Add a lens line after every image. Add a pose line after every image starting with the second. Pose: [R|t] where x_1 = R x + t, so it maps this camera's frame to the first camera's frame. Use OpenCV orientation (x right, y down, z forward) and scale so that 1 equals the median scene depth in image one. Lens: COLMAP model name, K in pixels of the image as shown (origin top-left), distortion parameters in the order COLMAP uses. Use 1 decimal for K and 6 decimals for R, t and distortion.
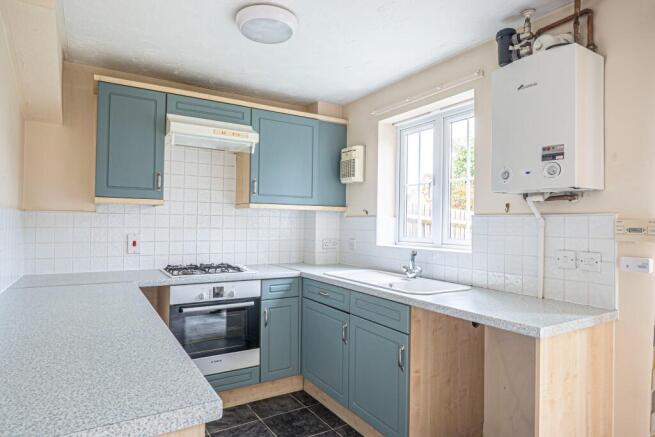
lens RADIAL K [[394.7, 0, 330.2], [0, 394.7, 221.0], [0, 0, 1]] dist [0.000324, -0.002074]
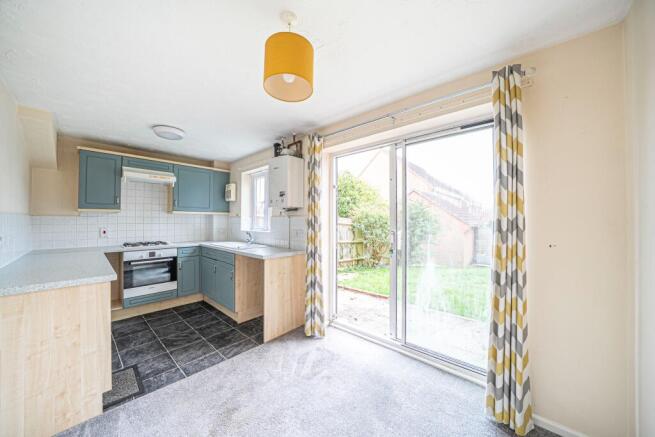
lens RADIAL K [[226.7, 0, 323.9], [0, 226.7, 219.0], [0, 0, 1]] dist [-0.012066, -0.000141]
pose [[0.964021, -0.009458, 0.265658, 0.257092], [0.009181, 0.999955, 0.002283, 0.000001], [-0.265668, 0.000238, 0.964065, -0.353340]]
